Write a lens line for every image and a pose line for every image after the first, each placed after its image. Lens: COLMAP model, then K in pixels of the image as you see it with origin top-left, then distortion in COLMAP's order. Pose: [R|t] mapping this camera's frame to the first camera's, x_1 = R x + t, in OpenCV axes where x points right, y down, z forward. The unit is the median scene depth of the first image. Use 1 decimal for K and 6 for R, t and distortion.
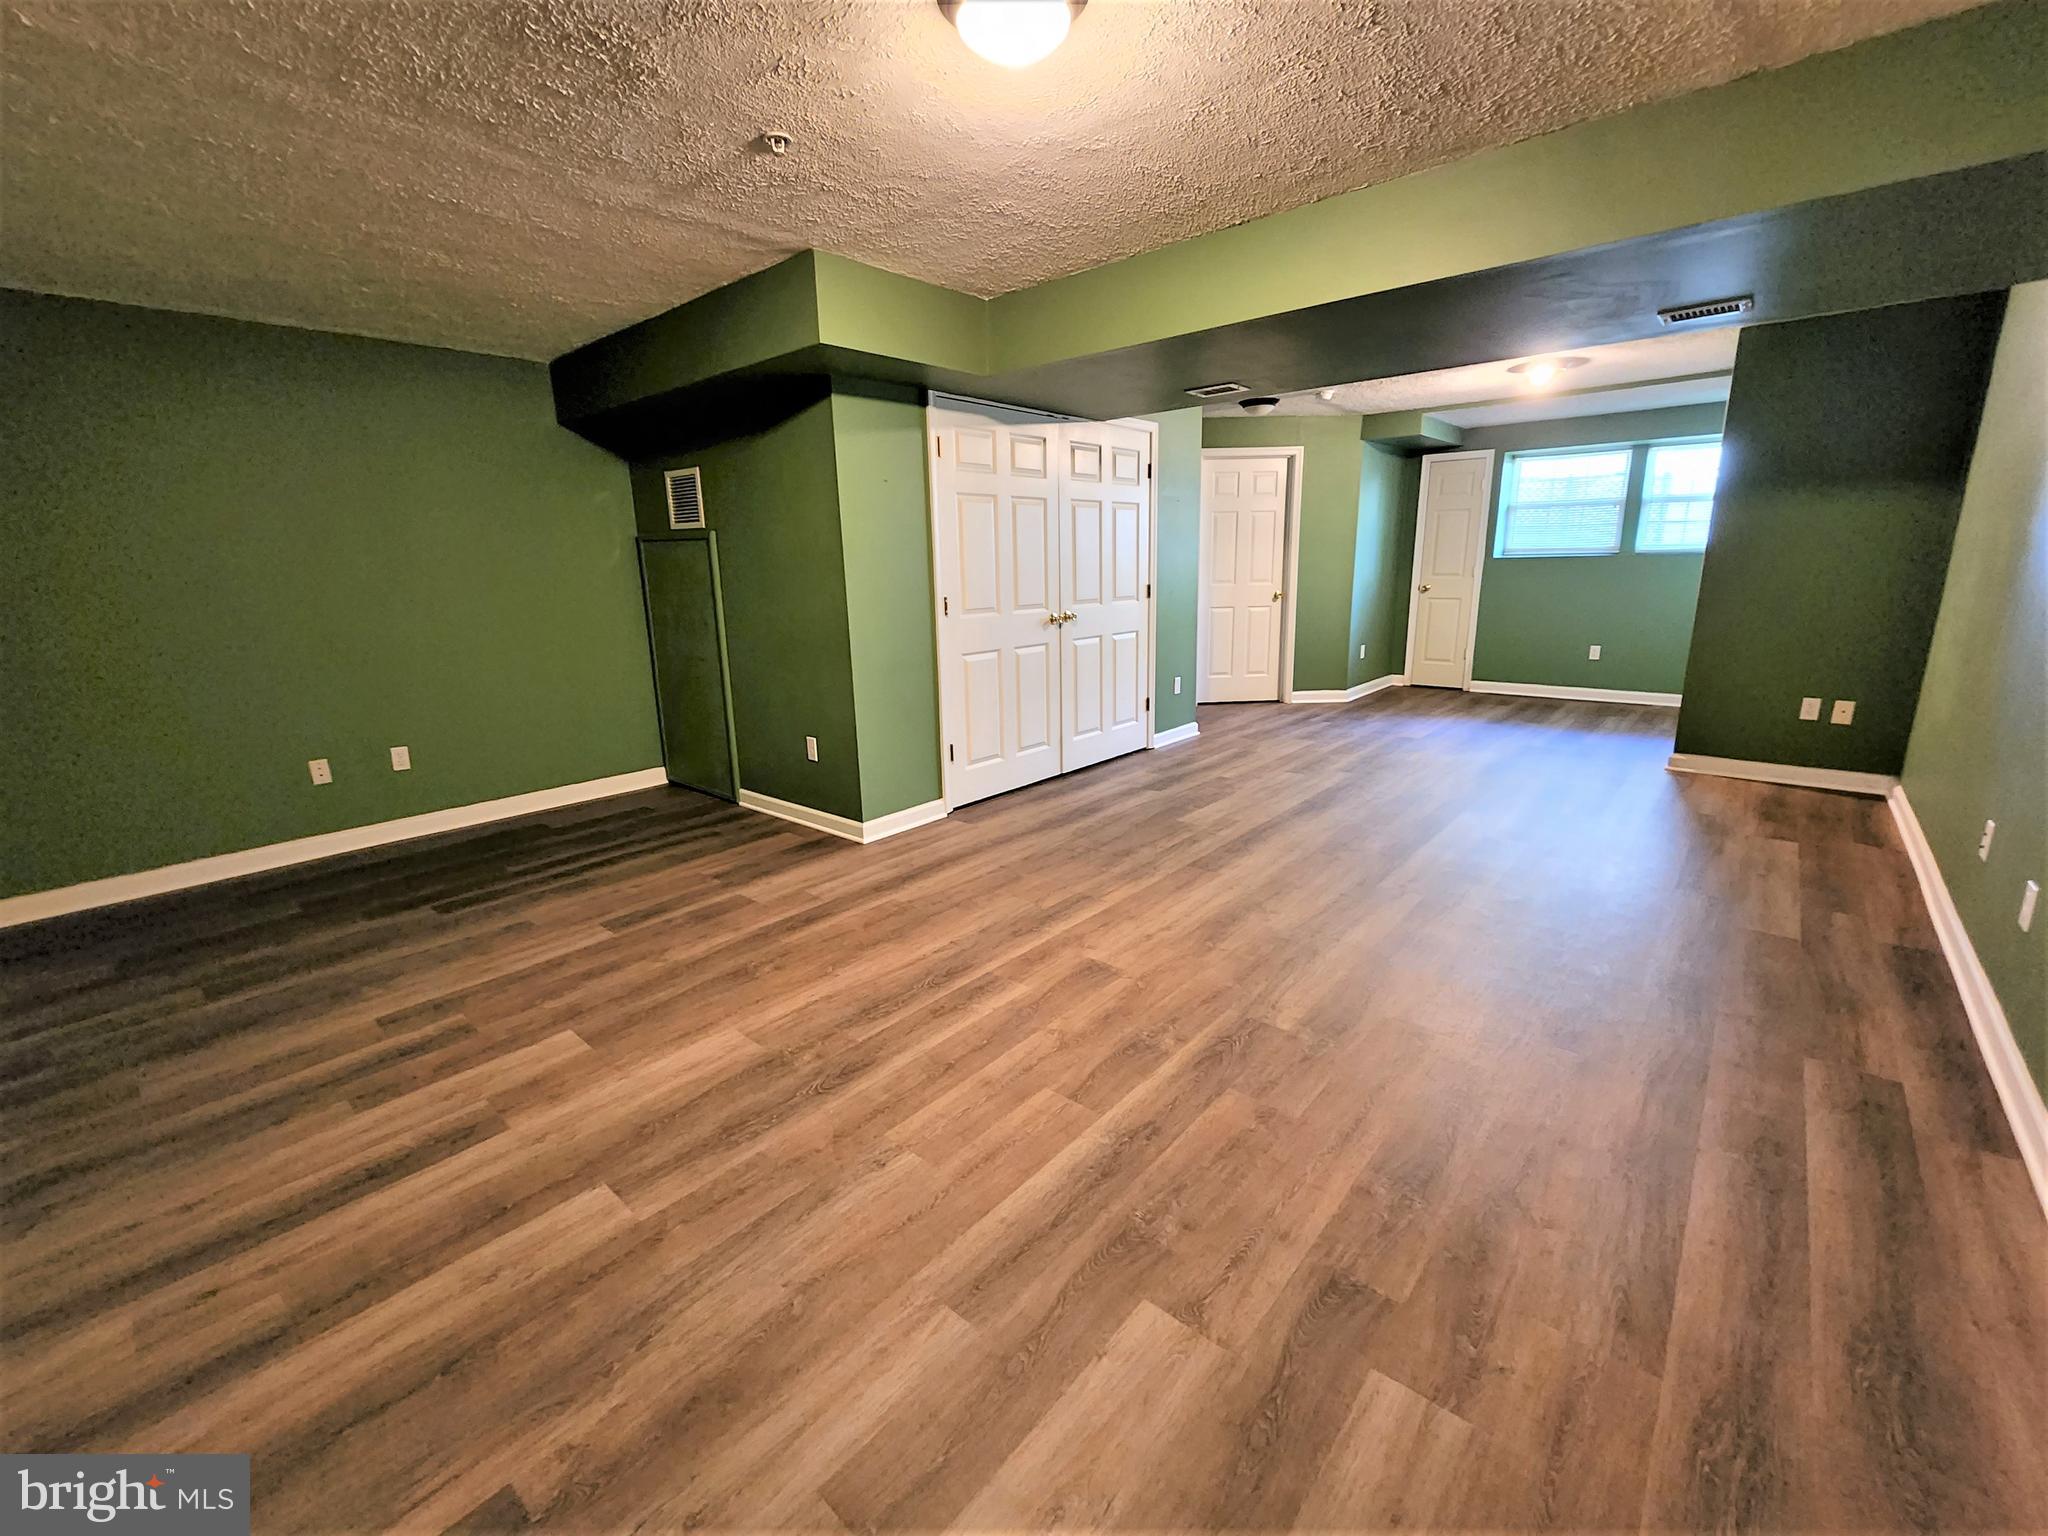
lens RADIAL K [[843.9, 0, 1030.3], [0, 843.9, 760.3], [0, 0, 1]] dist [-0.003606, 0.001236]
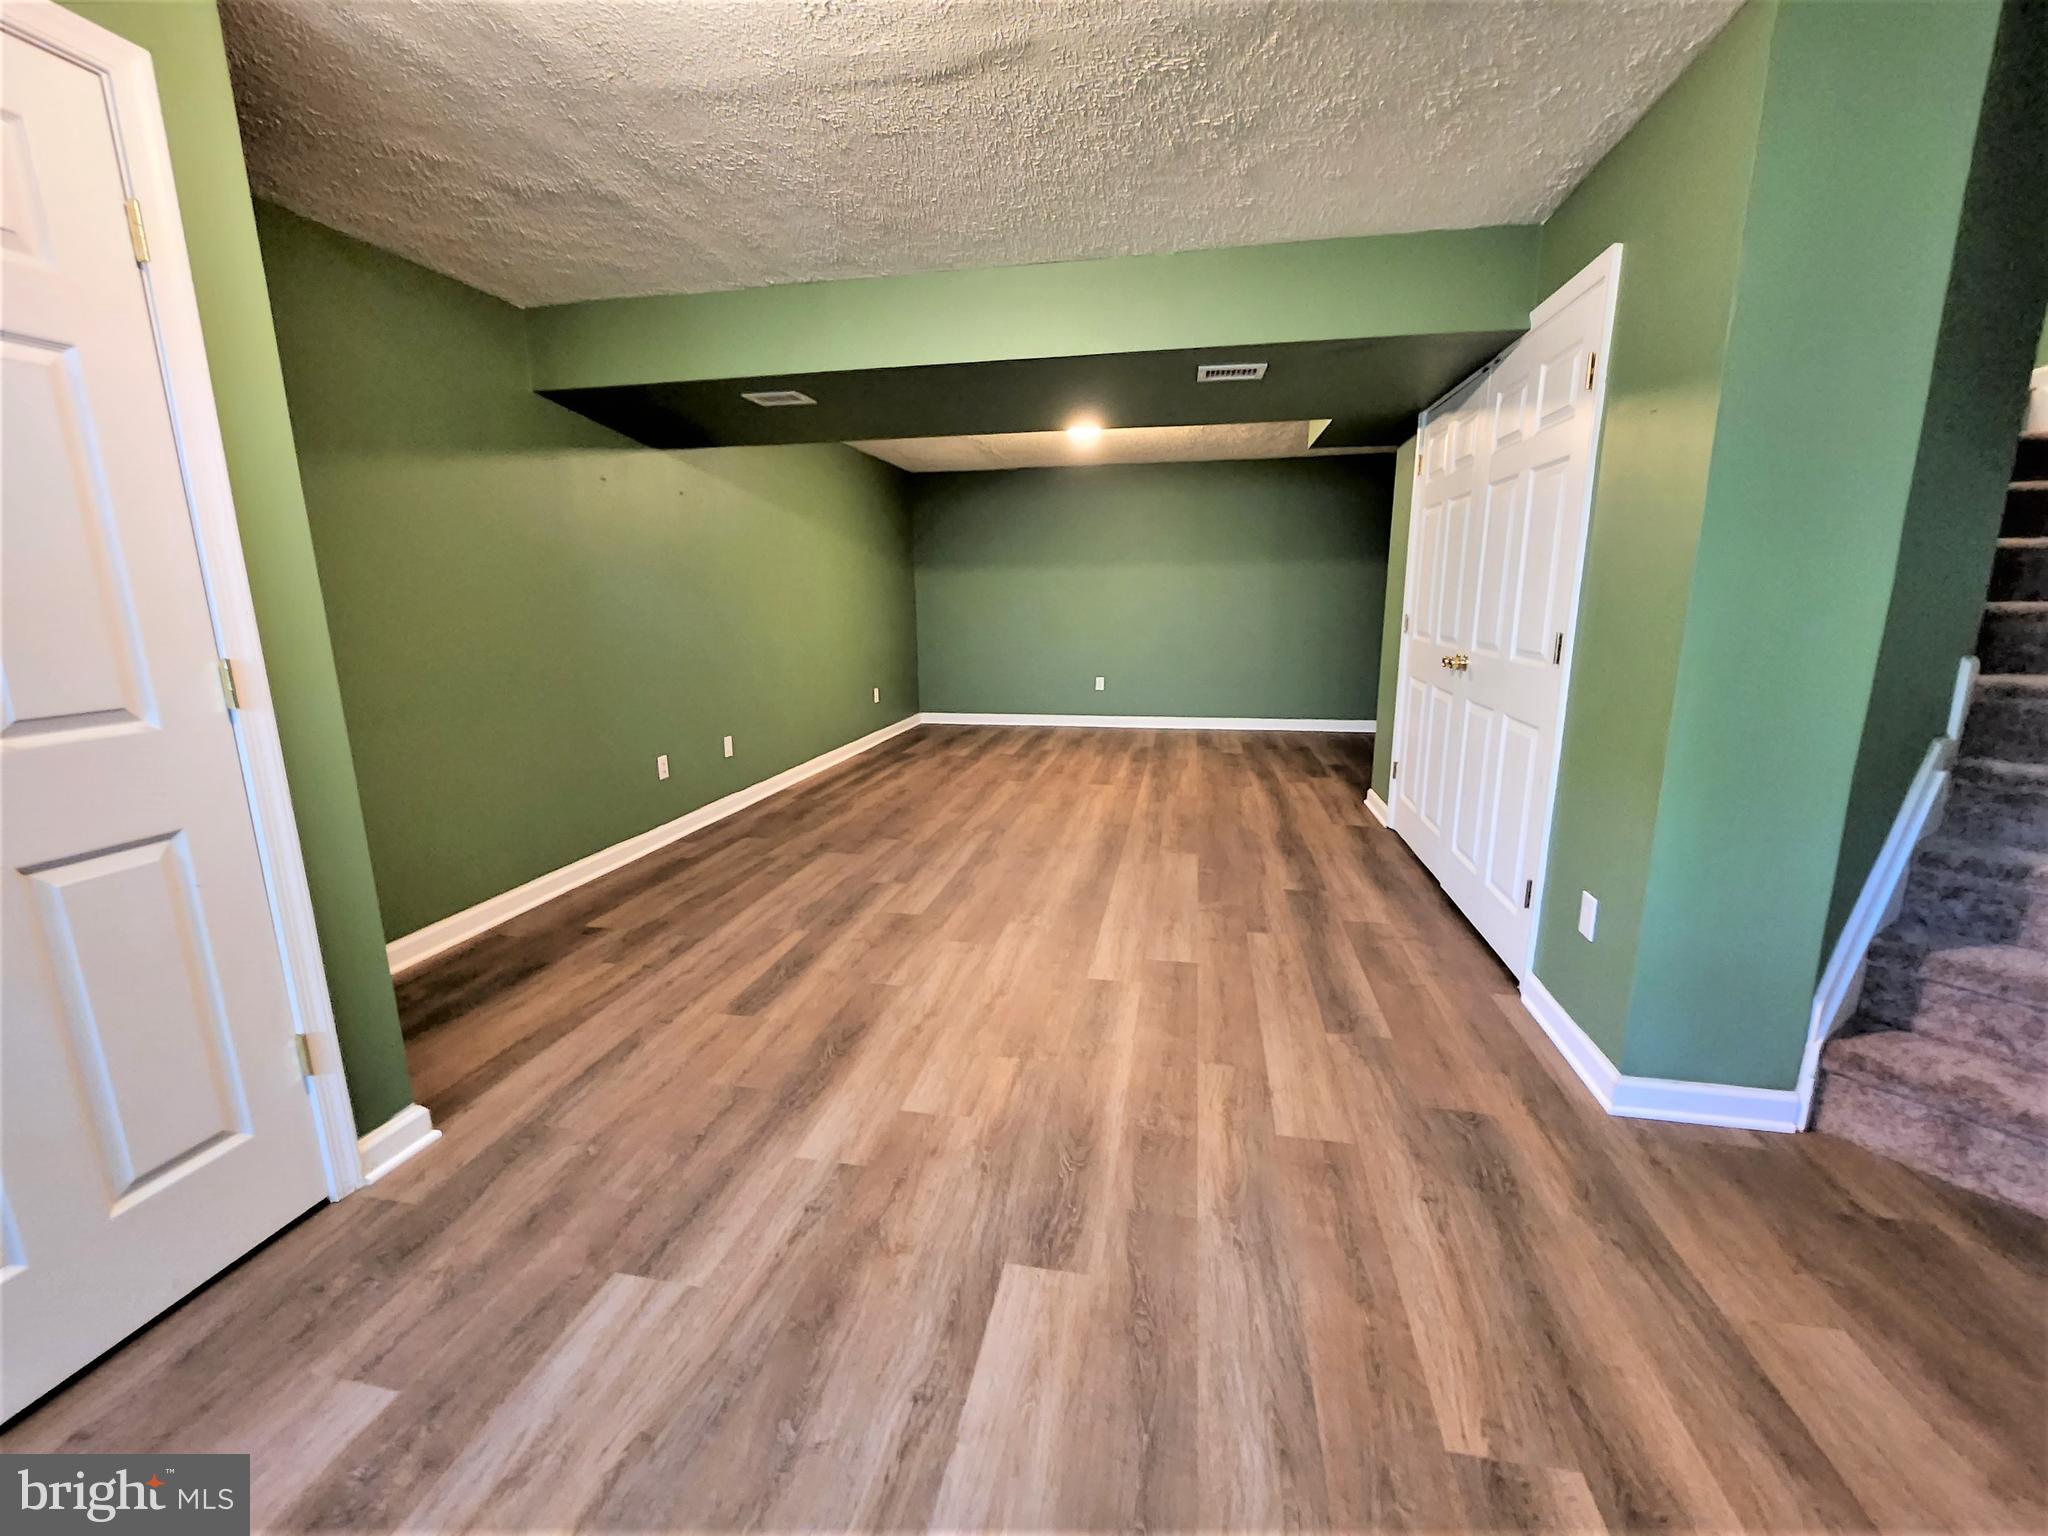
lens RADIAL K [[843.9, 0, 1014.2], [0, 843.9, 769.6], [0, 0, 1]] dist [-0.003606, 0.001236]
pose [[-0.873663, 0.134181, -0.467663, 0.907053], [-0.078855, 0.909457, 0.408253, -0.450887], [0.480098, 0.393553, -0.783978, 1.849565]]
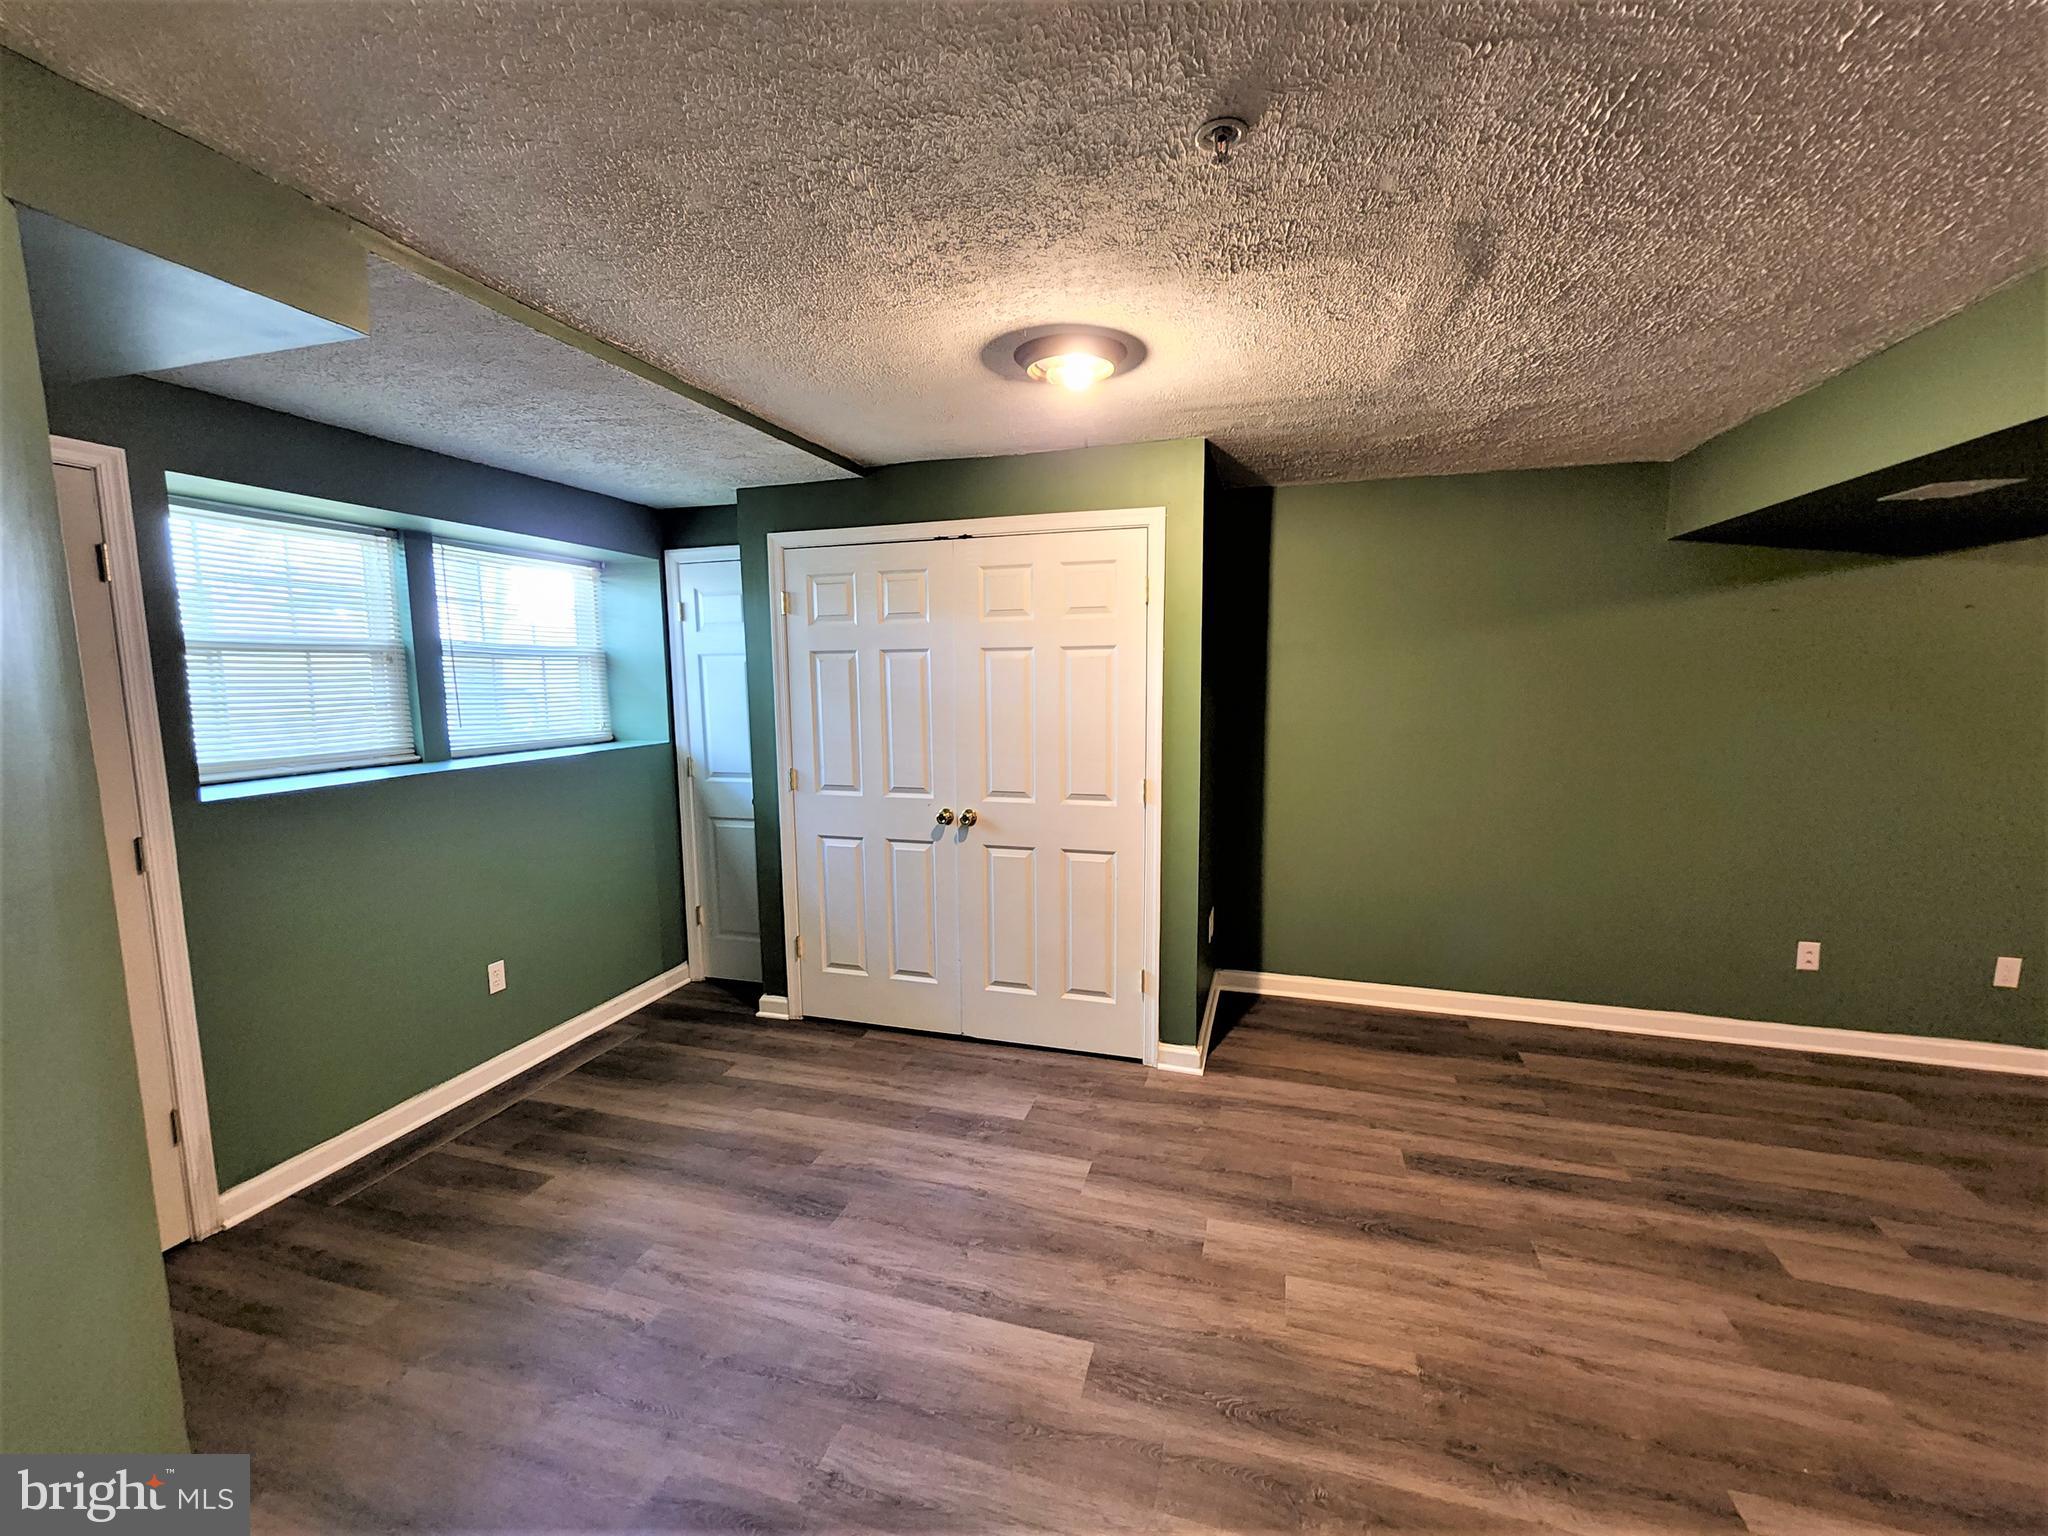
lens RADIAL K [[843.9, 0, 1025.5], [0, 843.9, 776.1], [0, 0, 1]] dist [-0.003606, 0.001236]
pose [[-0.408036, -0.087094, 0.908802, 0.311274], [0.224580, 0.955277, 0.192380, -0.496563], [-0.884913, 0.282597, -0.370228, 1.742375]]
